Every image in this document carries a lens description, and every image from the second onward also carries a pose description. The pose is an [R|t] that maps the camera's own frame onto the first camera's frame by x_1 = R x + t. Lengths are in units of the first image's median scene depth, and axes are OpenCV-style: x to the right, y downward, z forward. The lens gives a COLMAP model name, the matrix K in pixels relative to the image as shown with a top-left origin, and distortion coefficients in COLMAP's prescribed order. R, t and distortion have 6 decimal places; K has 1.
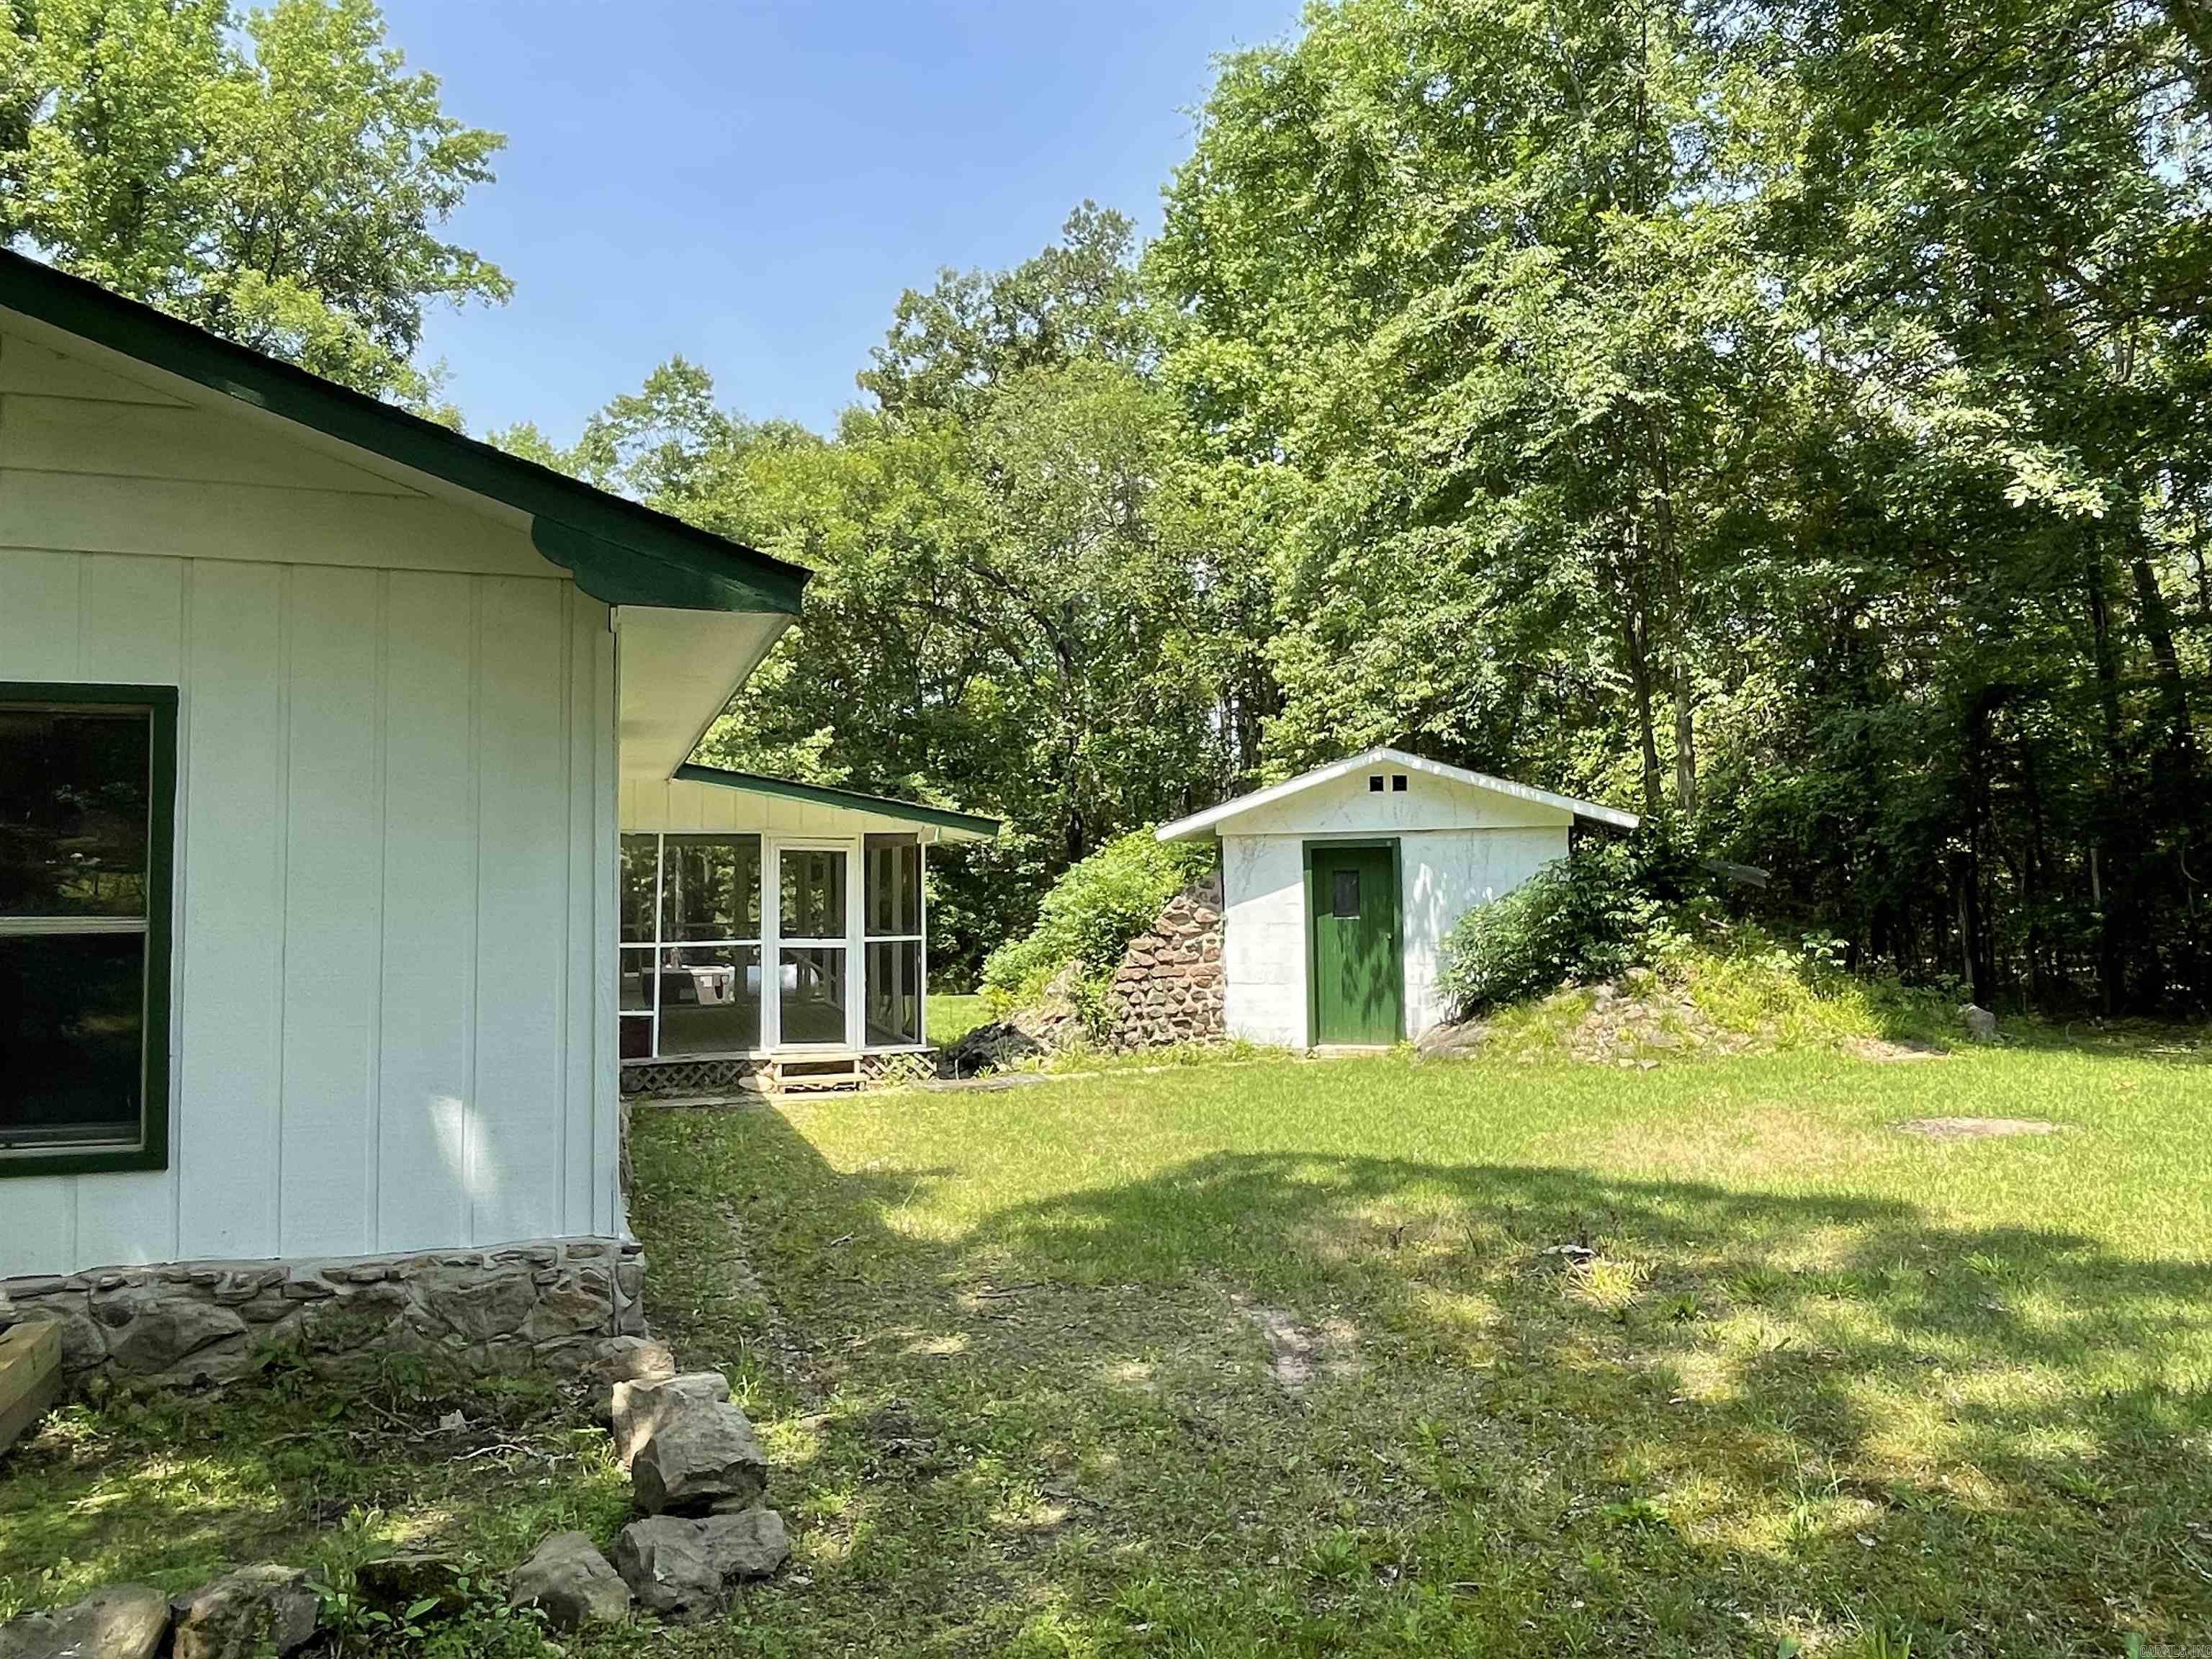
lens RADIAL K [[1572.5, 0, 1114.4], [0, 1572.5, 825.2], [0, 0, 1]] dist [0.004981, -0.021717]
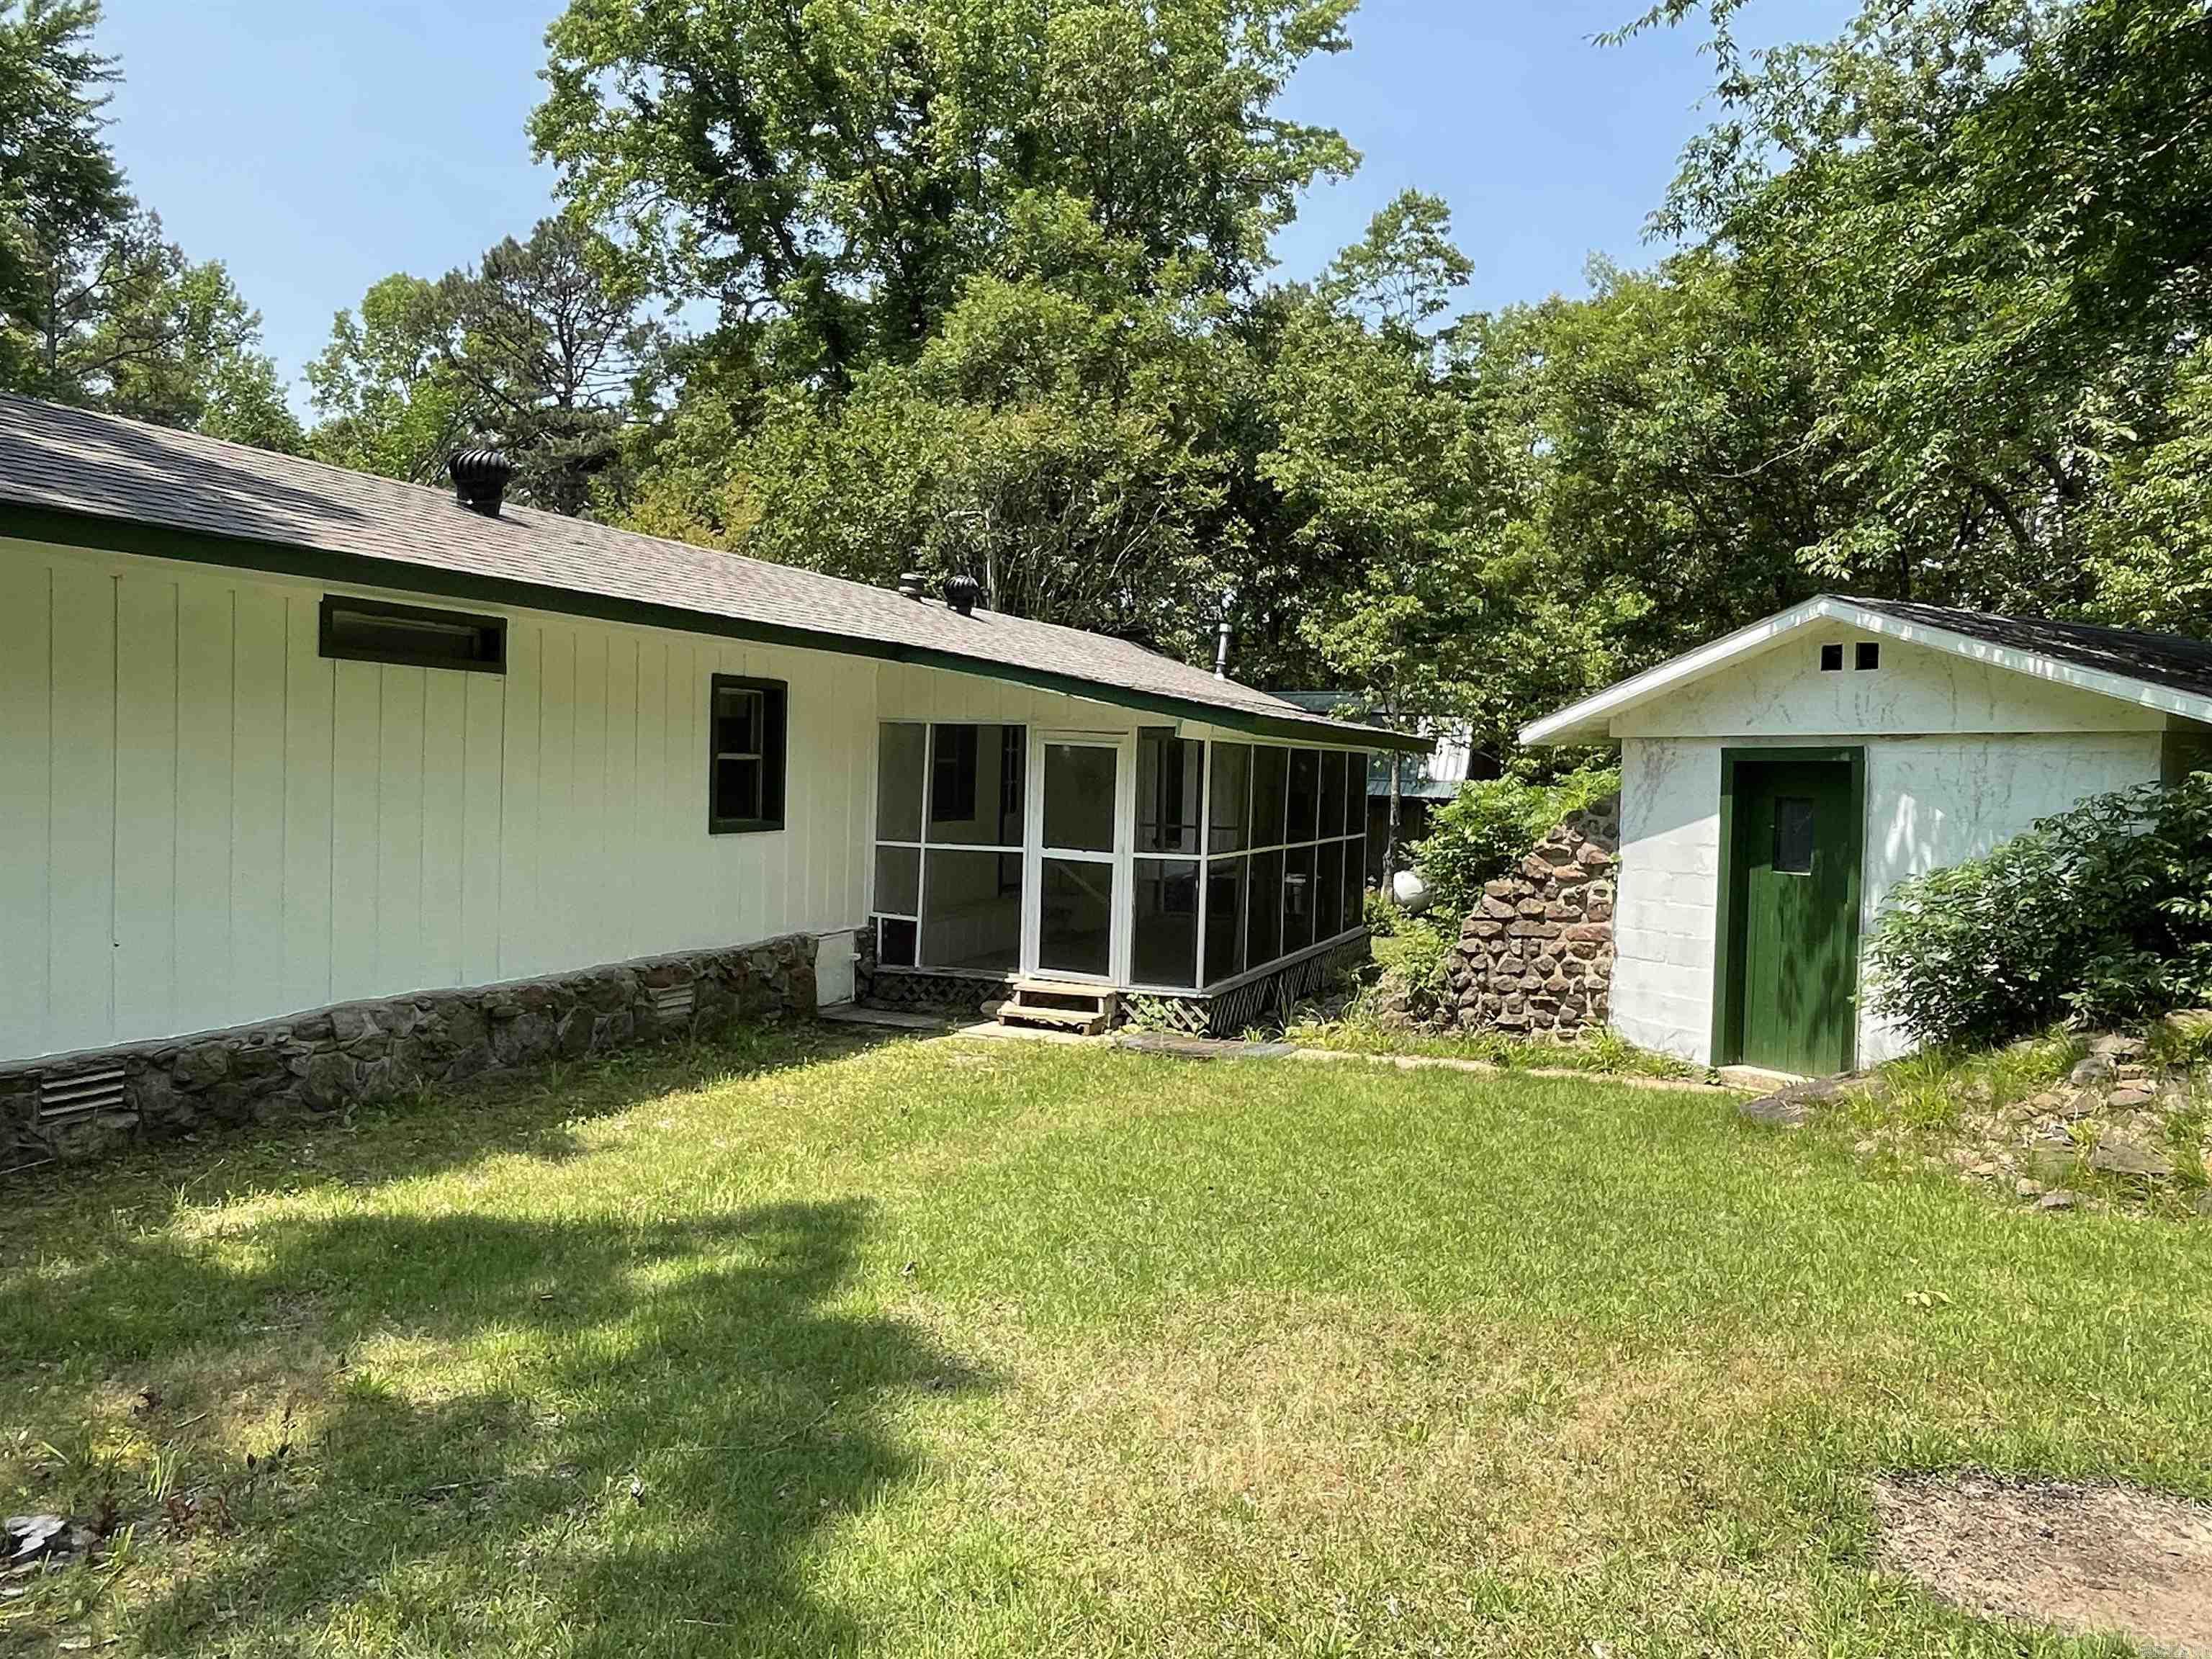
lens RADIAL K [[1572.5, 0, 1086.7], [0, 1572.5, 867.2], [0, 0, 1]] dist [0.004981, -0.021717]
pose [[0.757532, 0.071866, -0.648830, 0.341276], [-0.014697, 0.995547, 0.093109, 0.002068], [0.652632, -0.060997, 0.755216, 0.338691]]
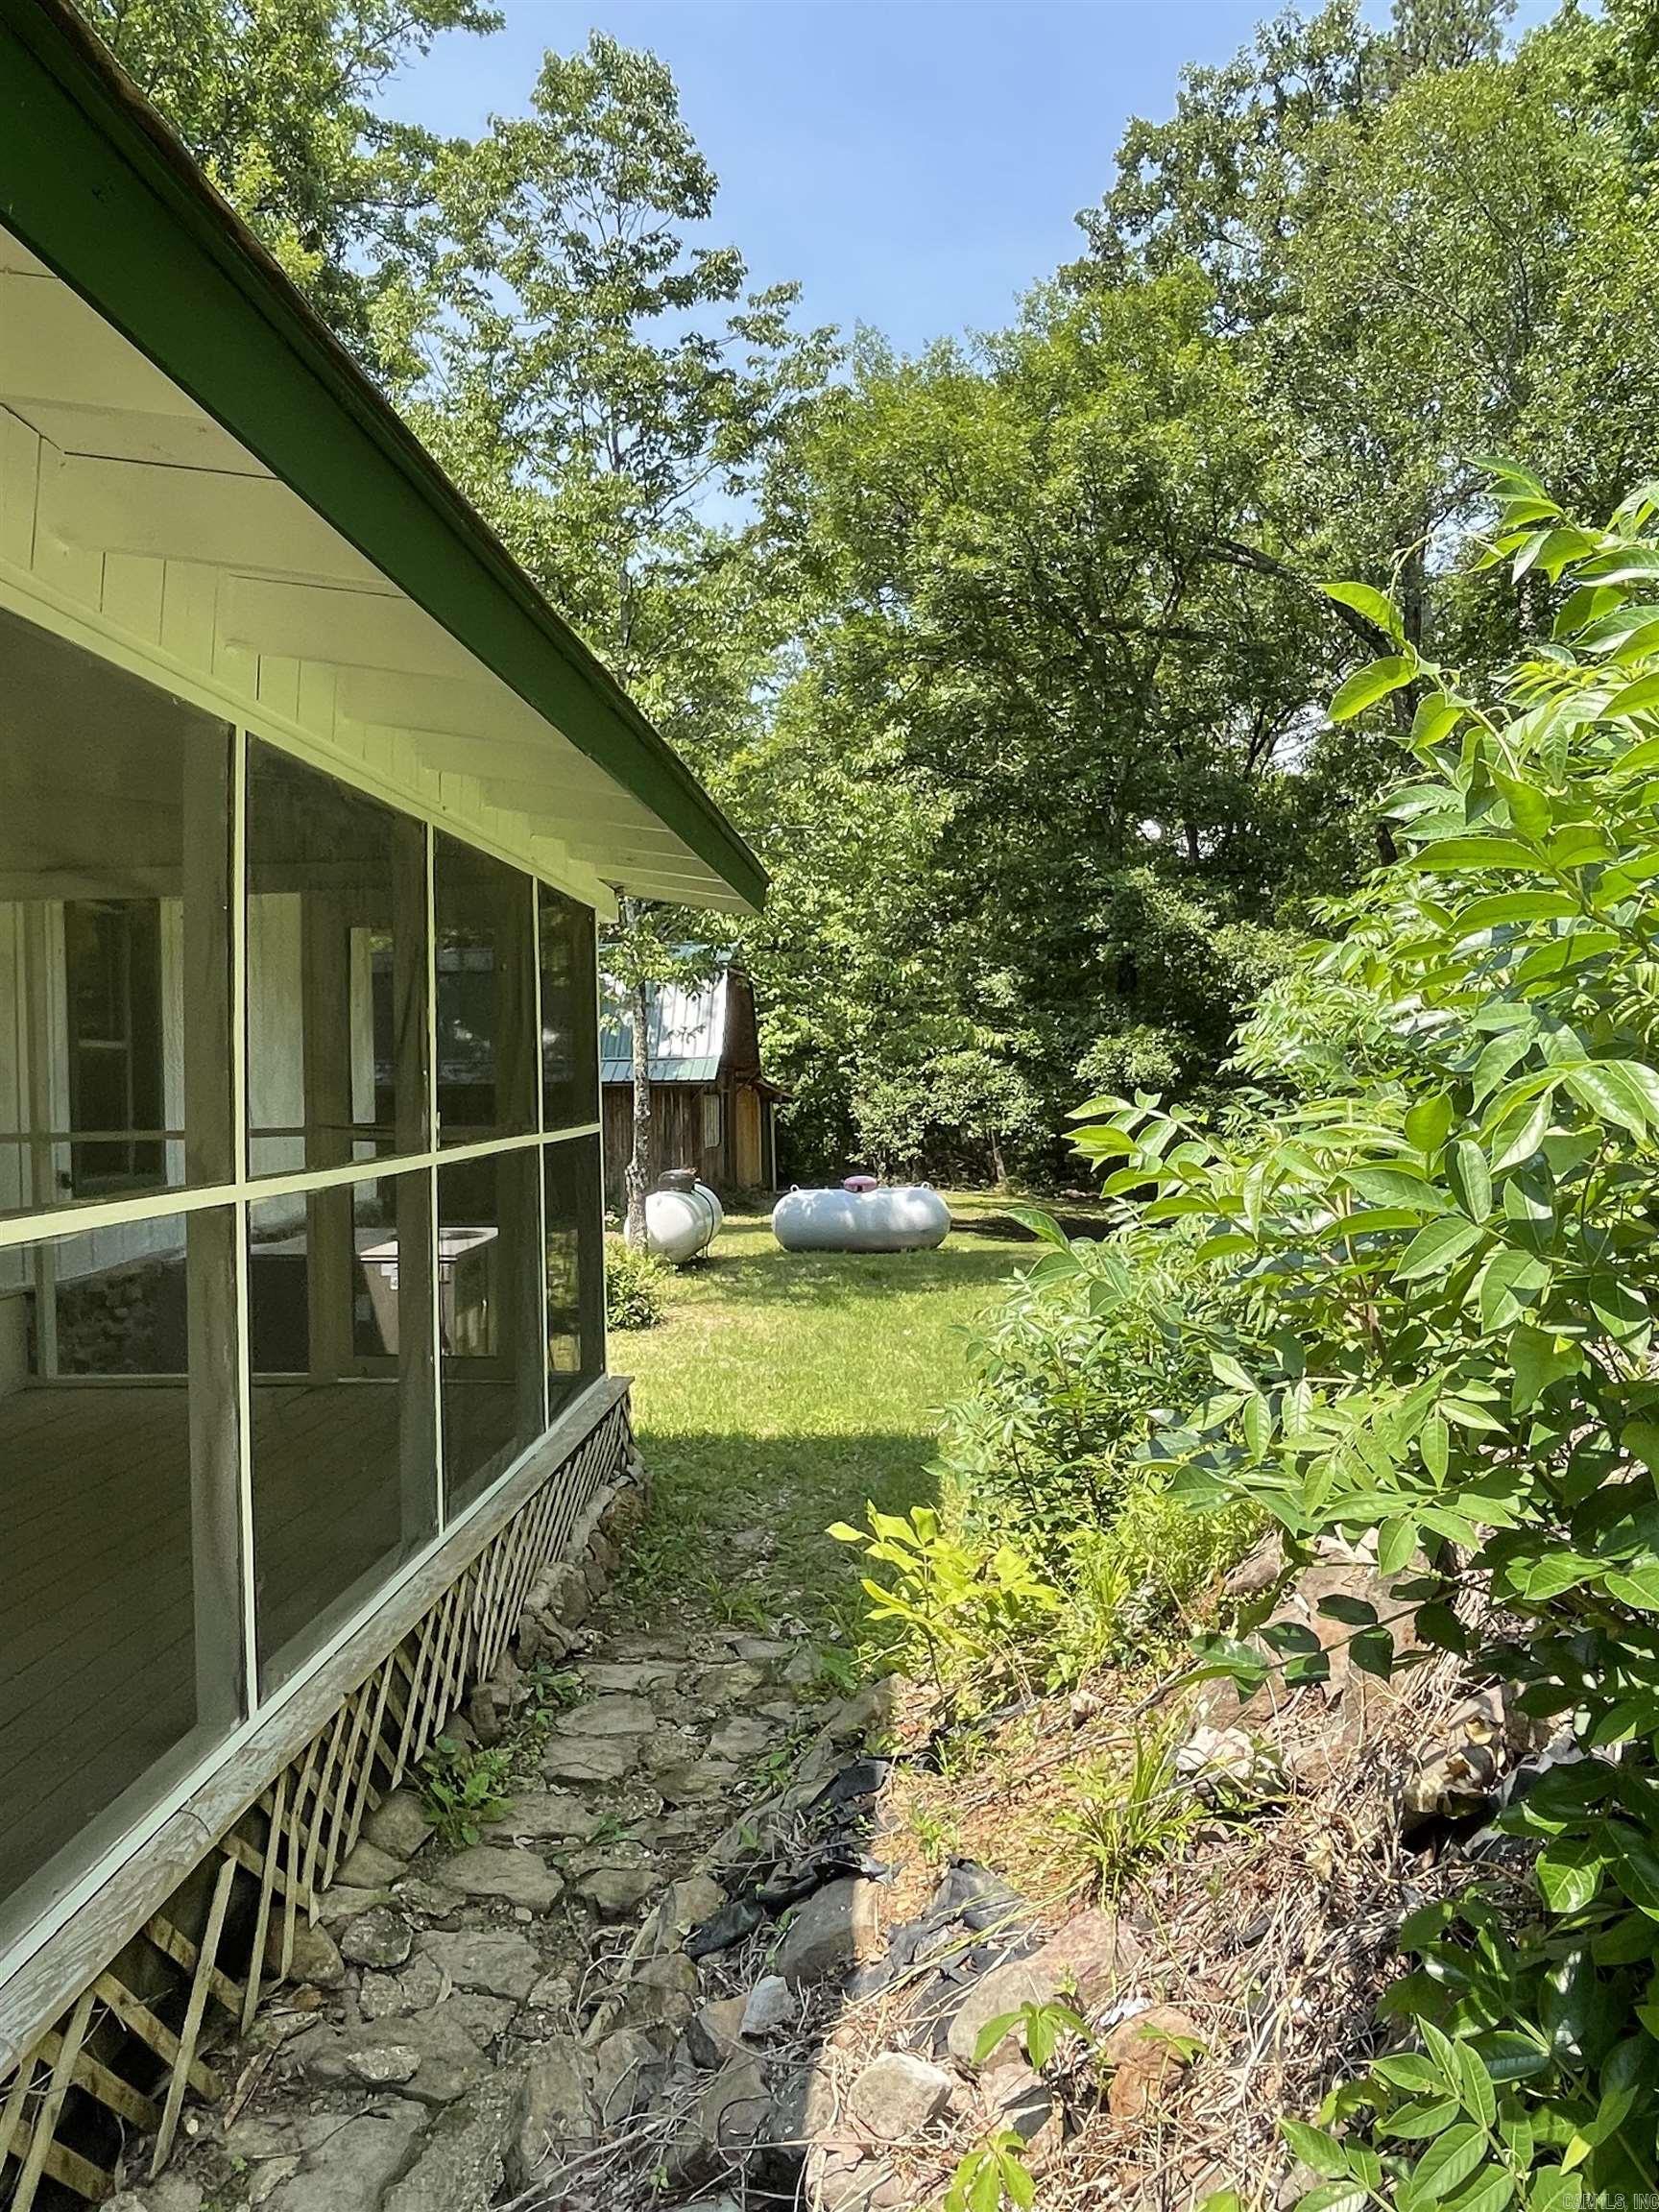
lens RADIAL K [[1572.5, 0, 875.3], [0, 1572.5, 1098.0], [0, 0, 1]] dist [0.004981, -0.021717]
pose [[0.932939, -0.009177, -0.359916, -0.014512], [0.028956, 0.998349, 0.049602, 0.055967], [0.358867, -0.056697, 0.931665, 0.967157]]
